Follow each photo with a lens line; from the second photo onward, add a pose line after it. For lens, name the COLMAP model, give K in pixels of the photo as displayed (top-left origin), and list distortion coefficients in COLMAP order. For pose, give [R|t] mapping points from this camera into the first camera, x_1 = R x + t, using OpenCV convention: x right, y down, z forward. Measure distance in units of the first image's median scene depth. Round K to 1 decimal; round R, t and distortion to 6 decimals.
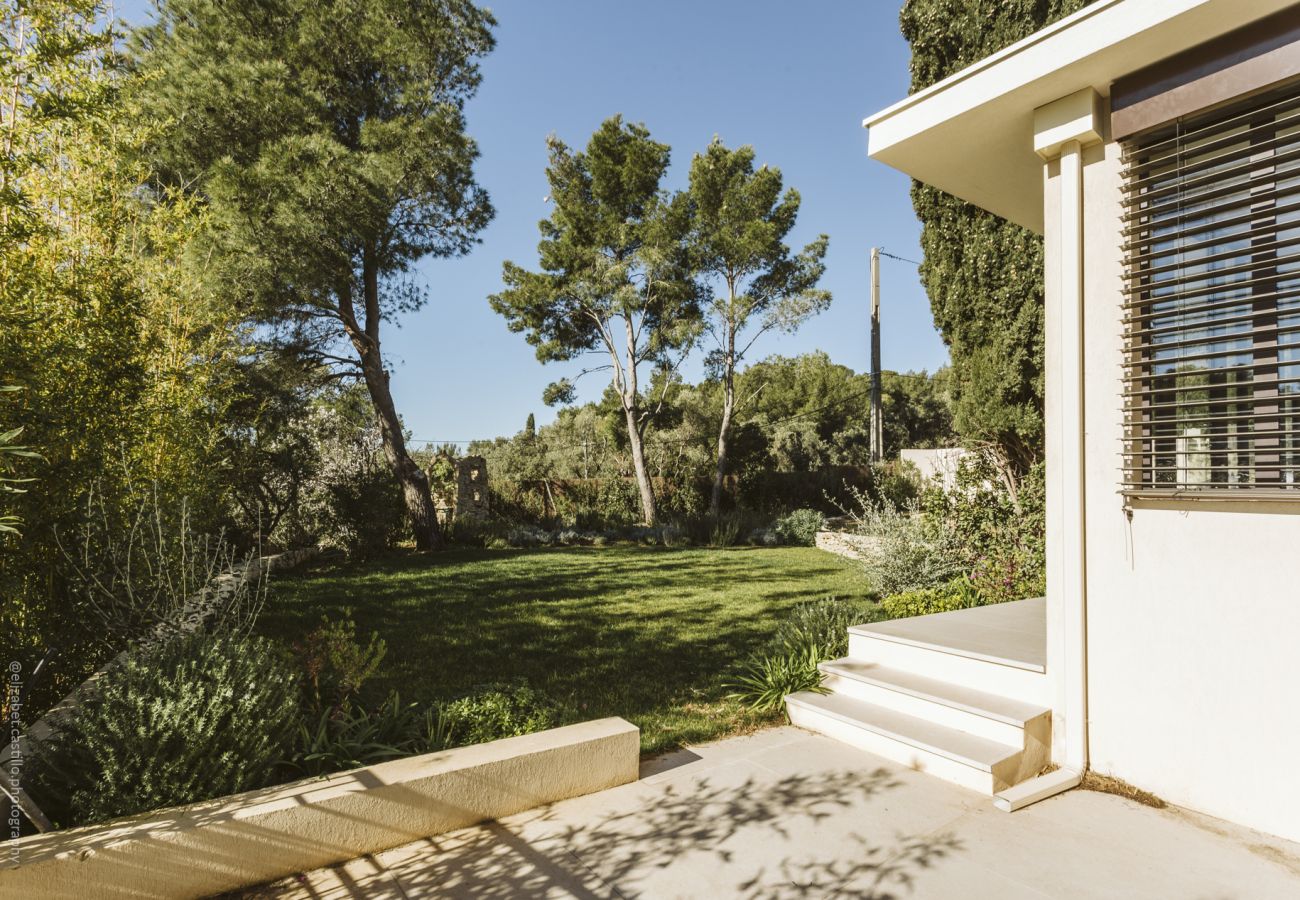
lens RADIAL K [[651.0, 0, 649.4], [0, 651.0, 472.0], [0, 0, 1]] dist [-0.002639, 0.000072]
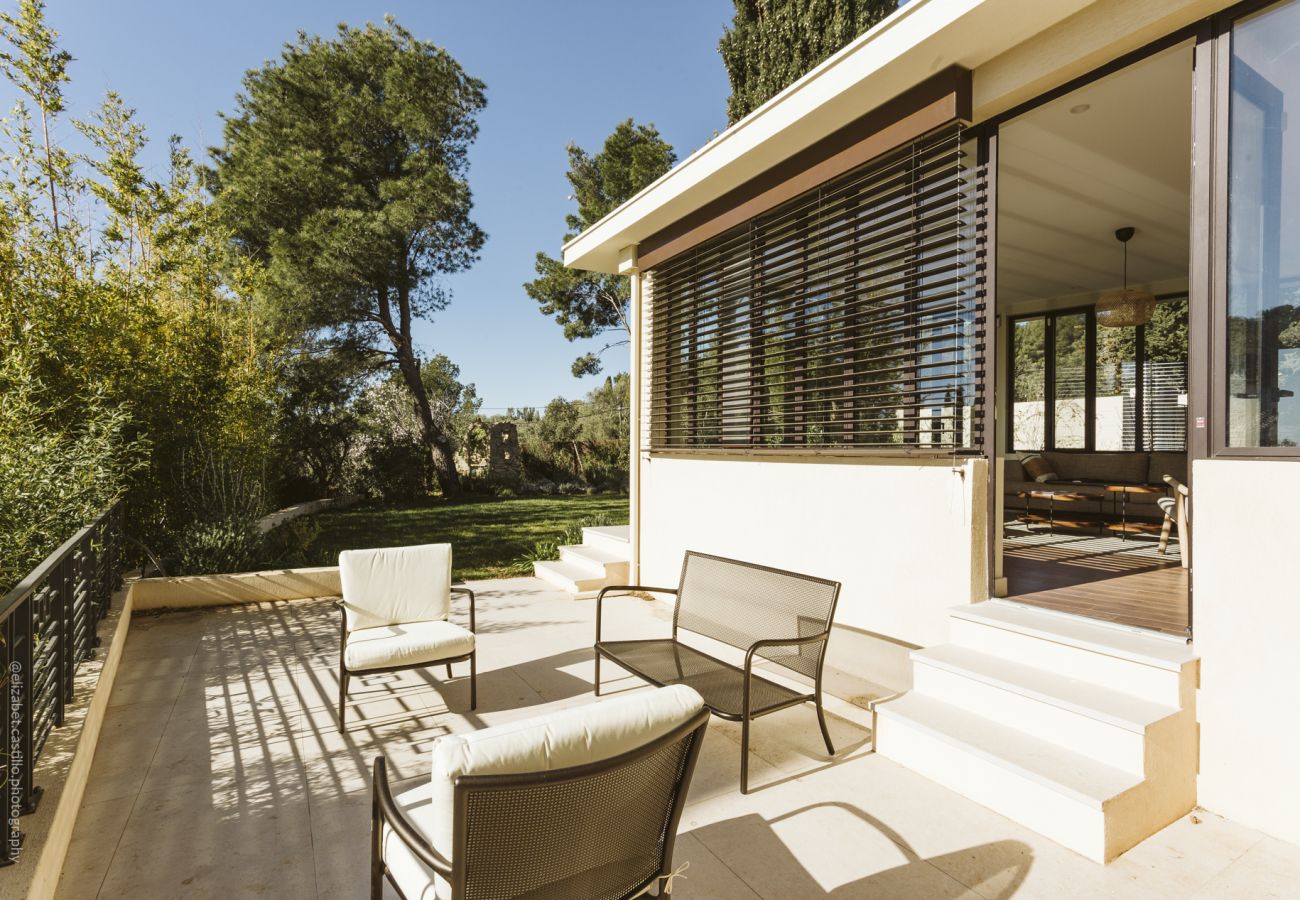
lens RADIAL K [[641.4, 0, 650.0], [0, 641.4, 450.0], [0, 0, 1]] dist [-0.001521, -0.000190]
pose [[0.991526, -0.010026, -0.129520, 0.224860], [0.013813, 0.999502, 0.028375, -0.005187], [0.129171, -0.029924, 0.991171, -0.216861]]
